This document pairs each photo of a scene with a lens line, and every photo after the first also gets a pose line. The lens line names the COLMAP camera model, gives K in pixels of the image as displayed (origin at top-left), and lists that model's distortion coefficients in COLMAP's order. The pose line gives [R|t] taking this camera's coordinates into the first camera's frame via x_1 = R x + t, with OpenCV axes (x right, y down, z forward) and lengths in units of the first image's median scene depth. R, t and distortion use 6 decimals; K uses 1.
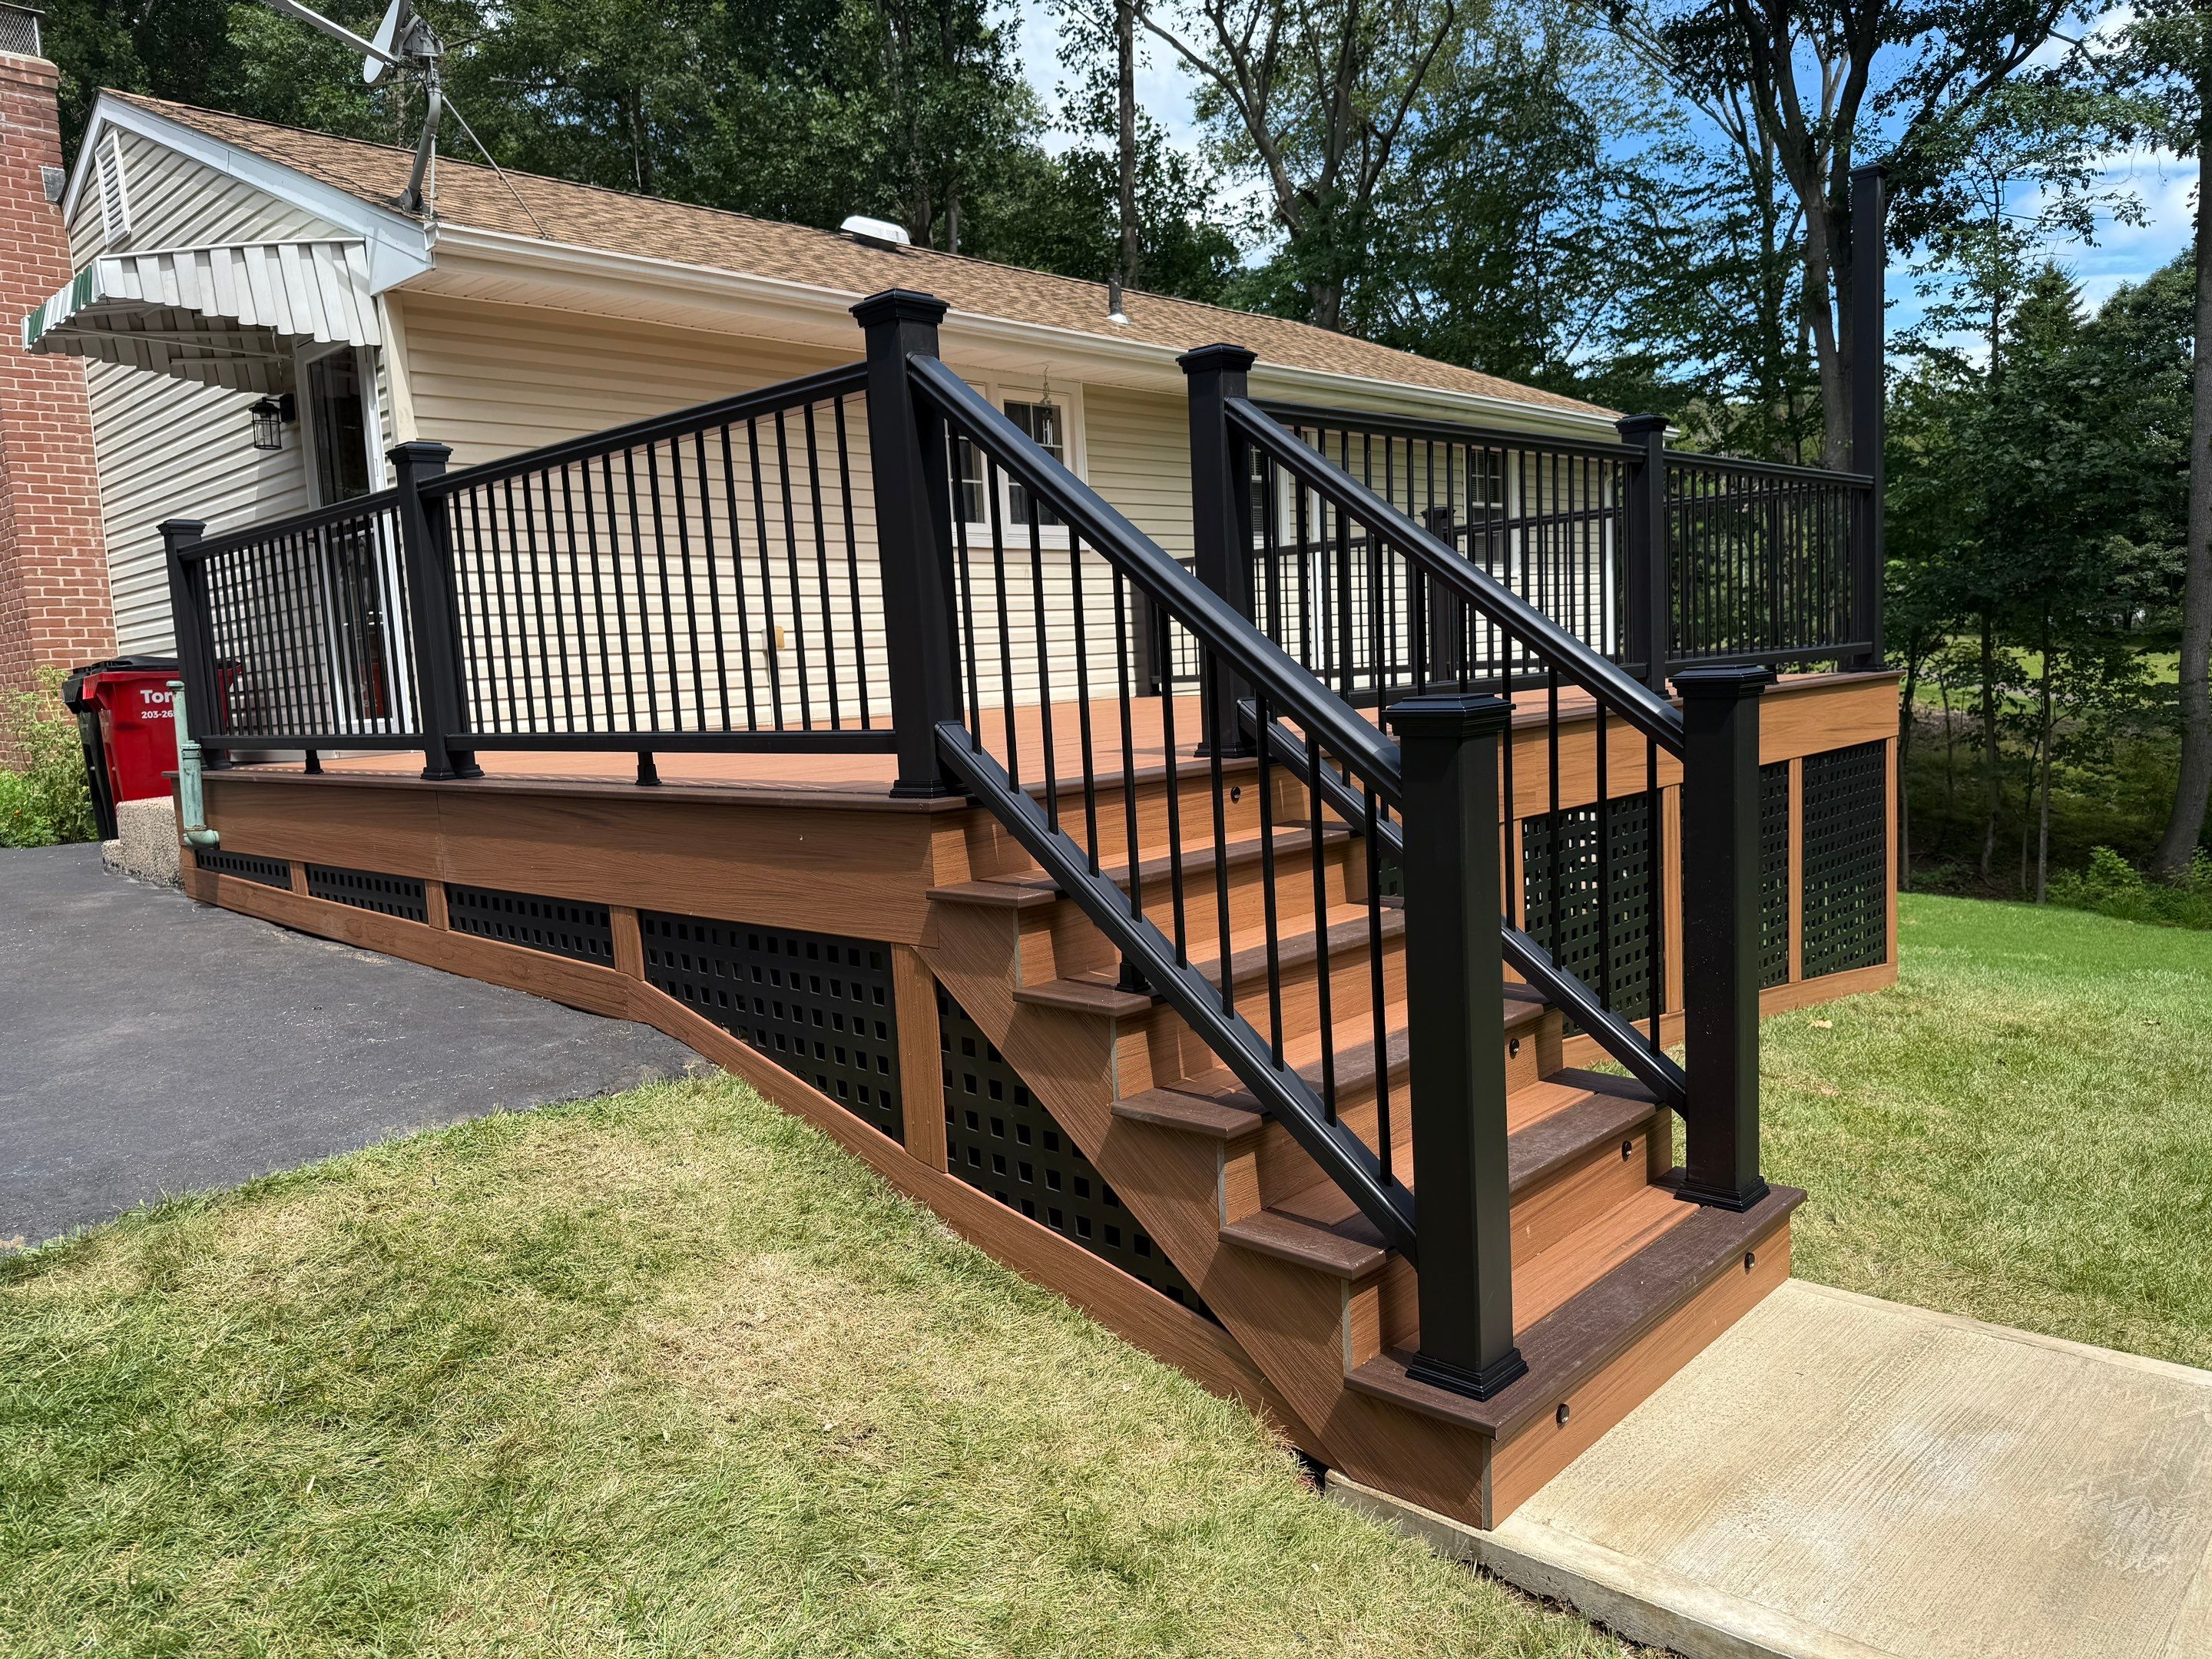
lens RADIAL K [[1539.2, 0, 1103.5], [0, 1539.2, 850.3], [0, 0, 1]] dist [0.046096, -0.044475]
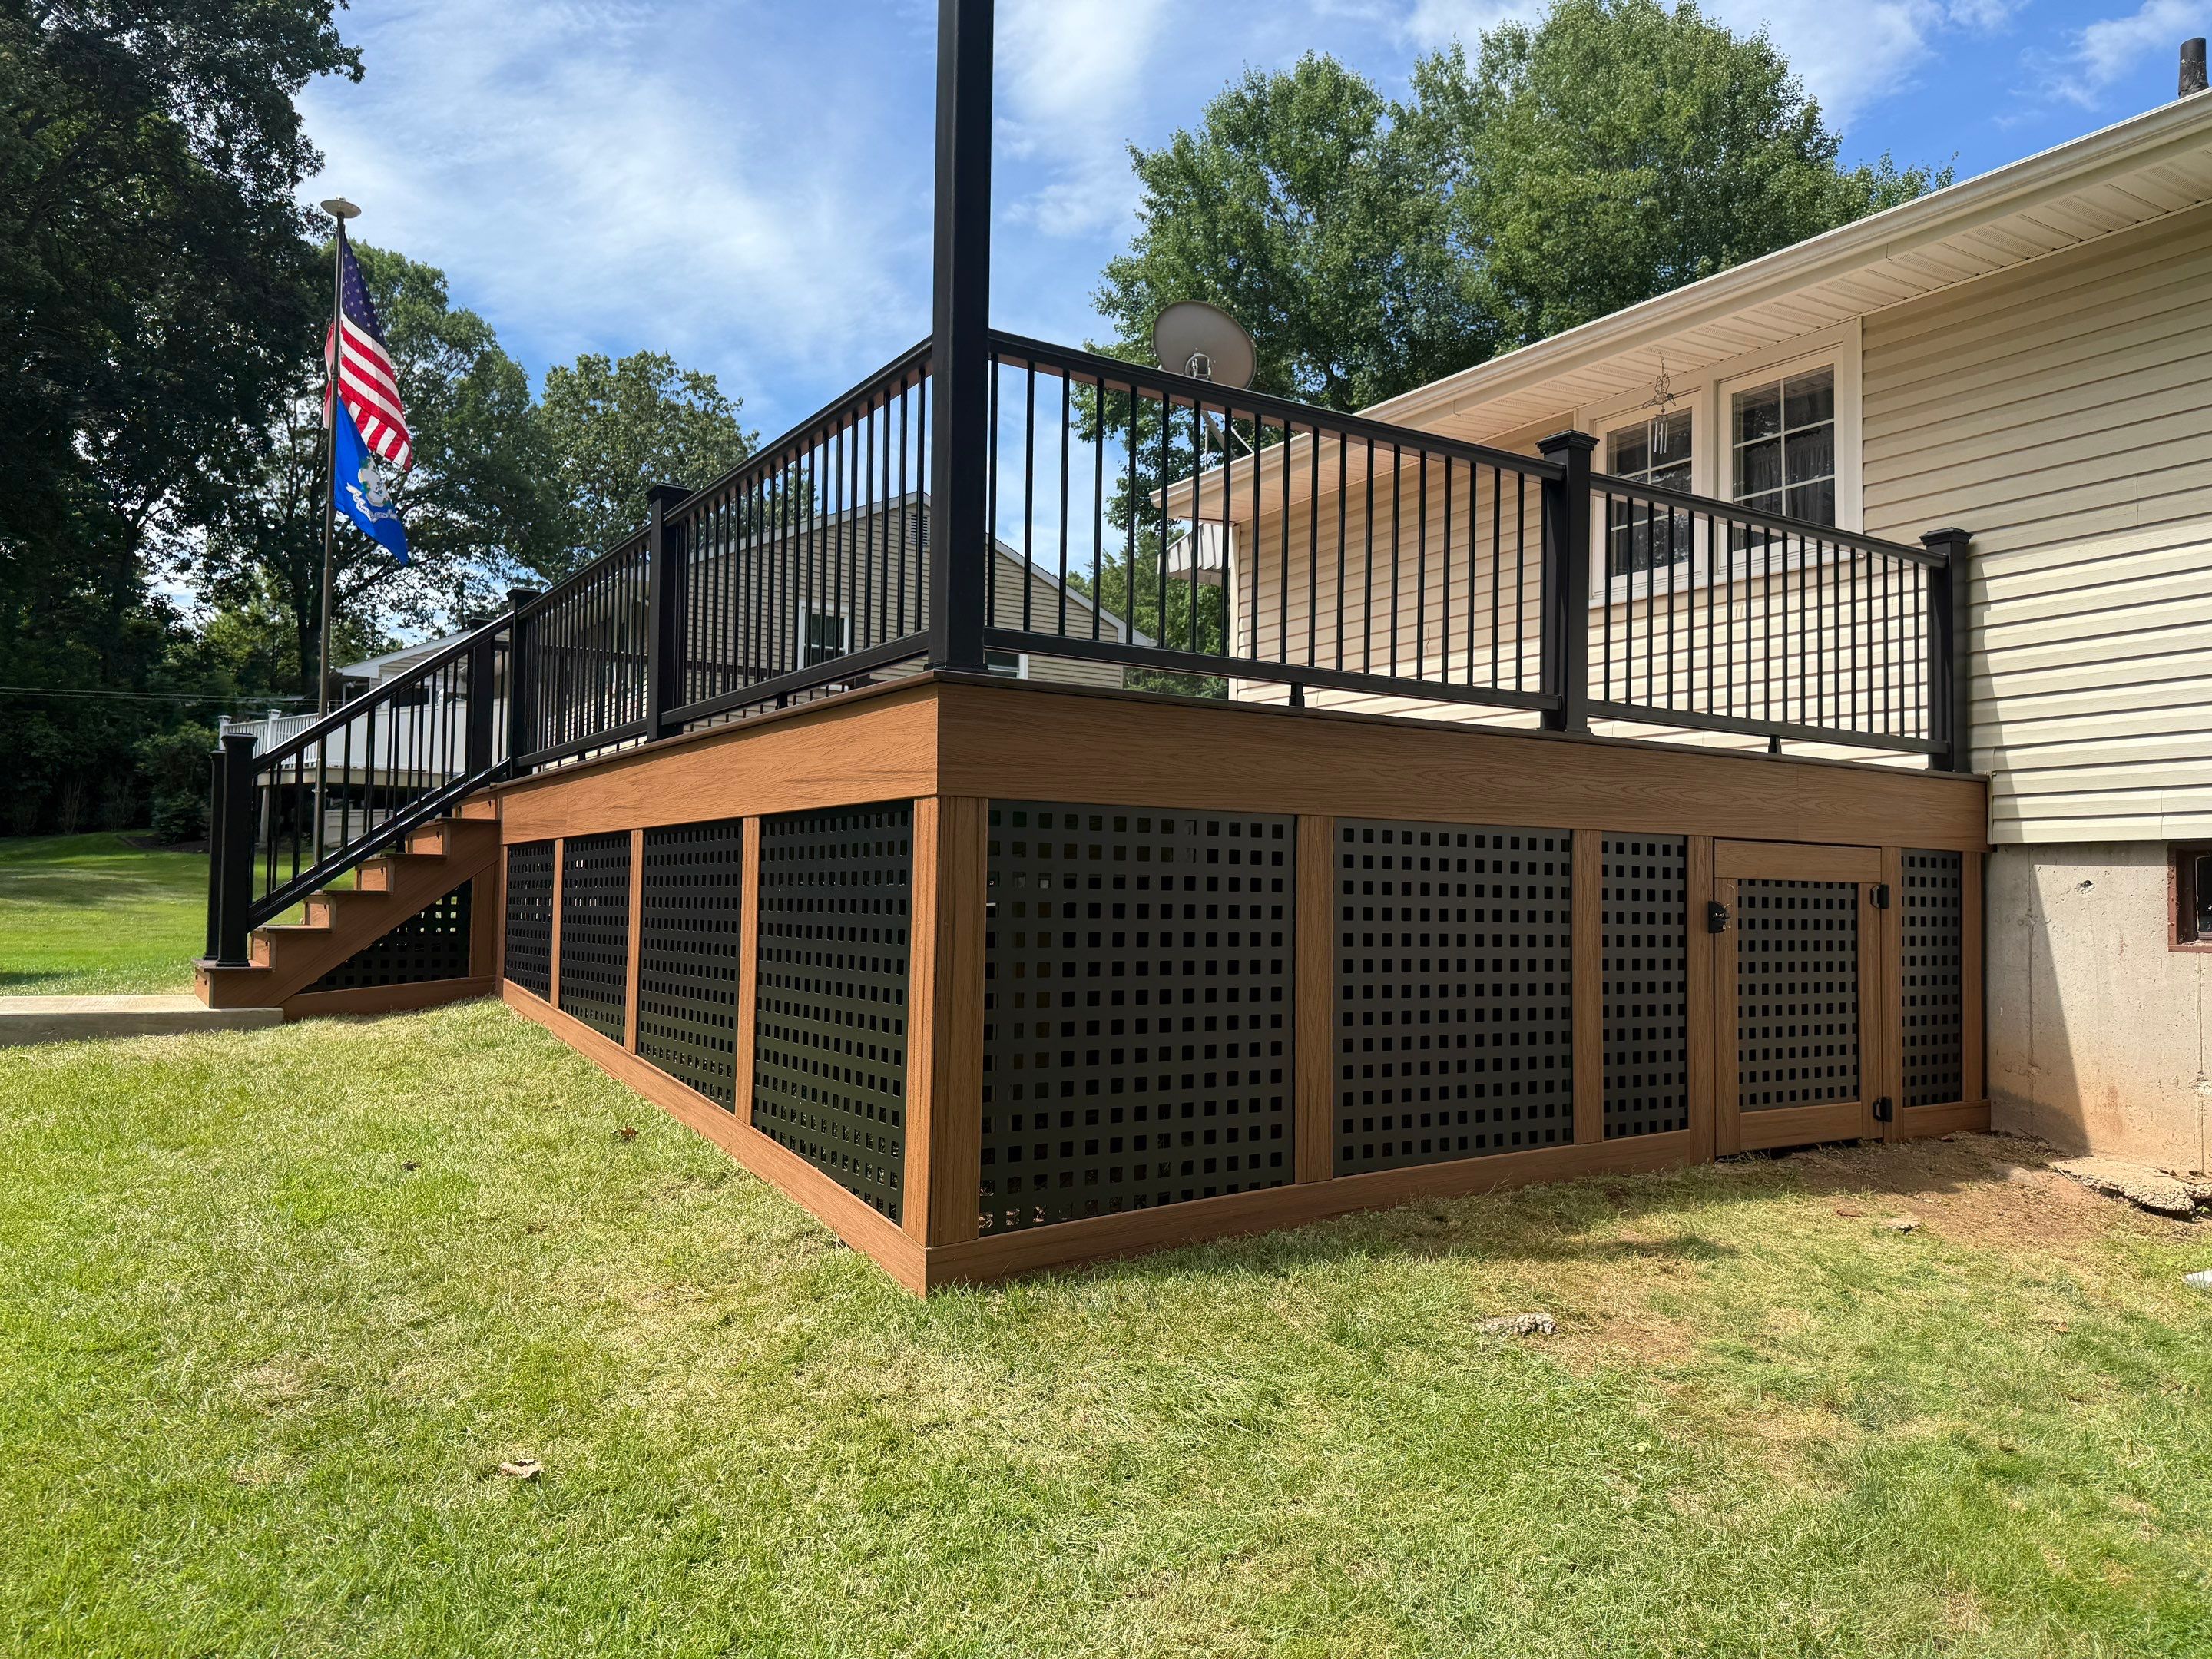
lens RADIAL K [[1546.3, 0, 1106.0], [0, 1546.3, 829.5], [0, 0, 1]] dist [0.066287, -0.081108]
pose [[-0.234172, 0.002173, -0.972193, 0.673013], [-0.117135, 0.992650, 0.030433, -0.056932], [0.965113, 0.121004, -0.232196, 0.798011]]
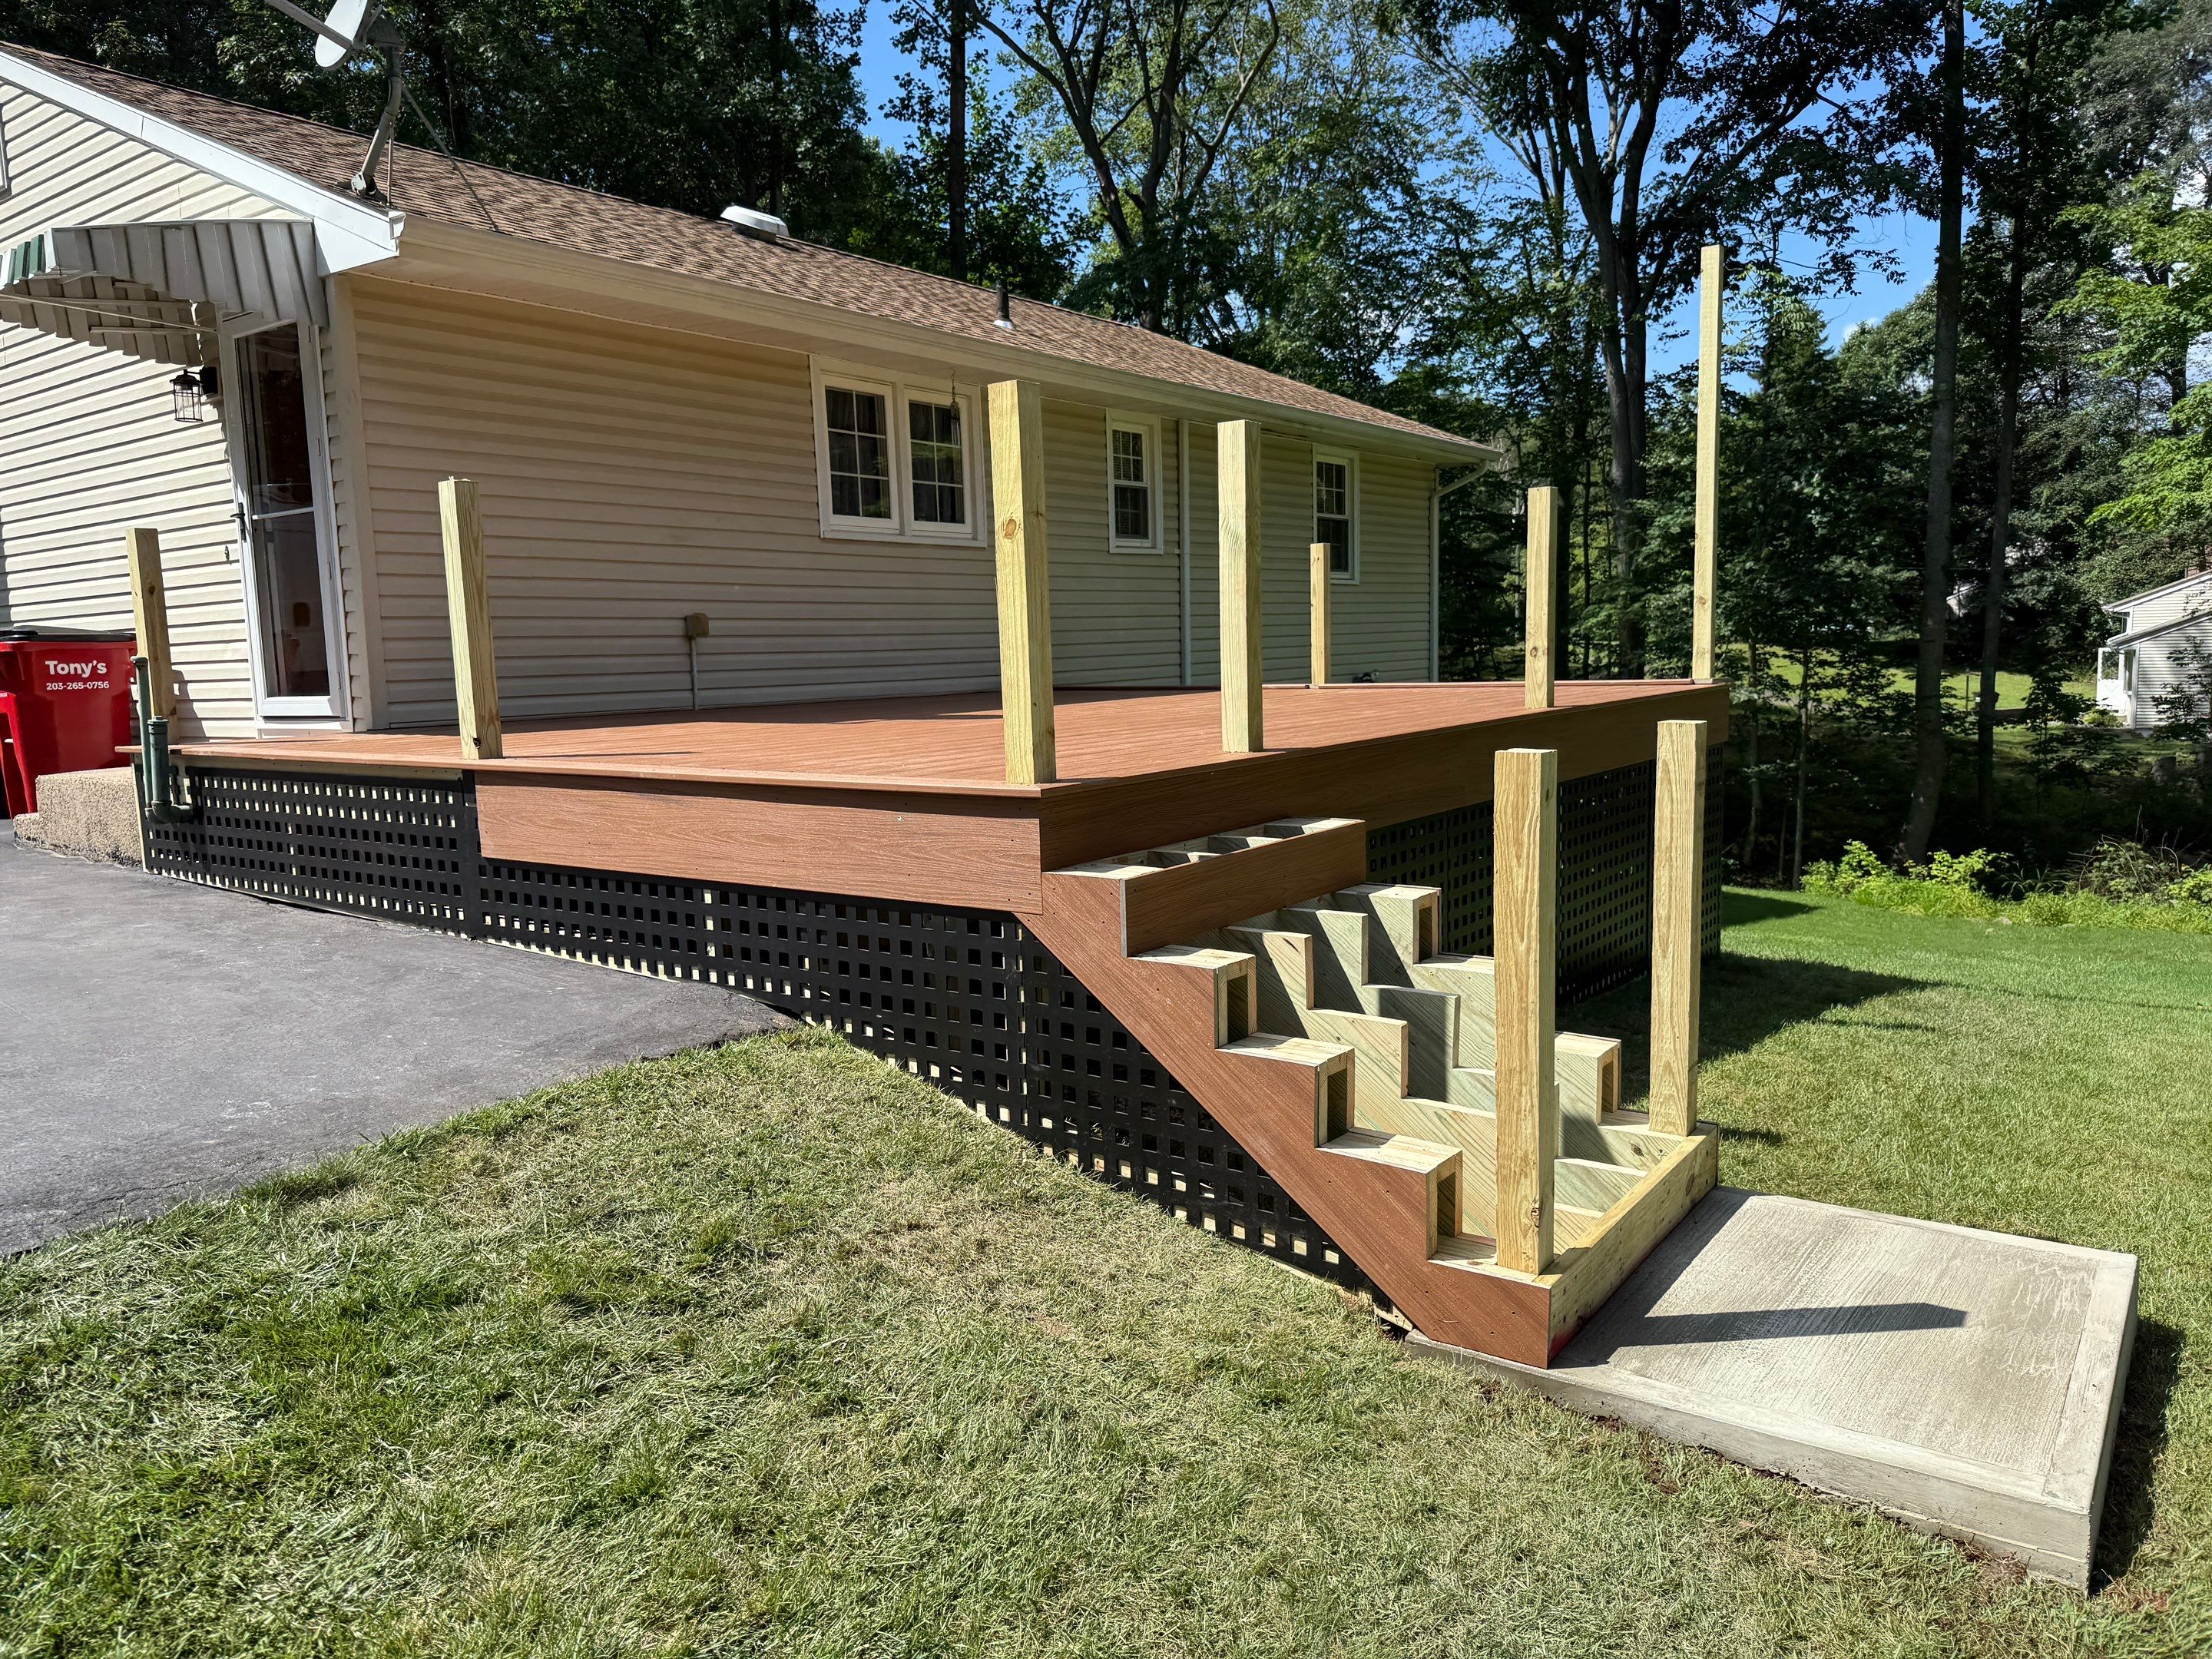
lens RADIAL K [[1546.3, 0, 1106.0], [0, 1546.3, 829.5], [0, 0, 1]] dist [0.066287, -0.081108]
pose [[0.990985, 0.009290, 0.133654, -0.062177], [-0.008449, 0.999941, -0.006858, 0.002698], [-0.133710, 0.005667, 0.991004, -0.045463]]
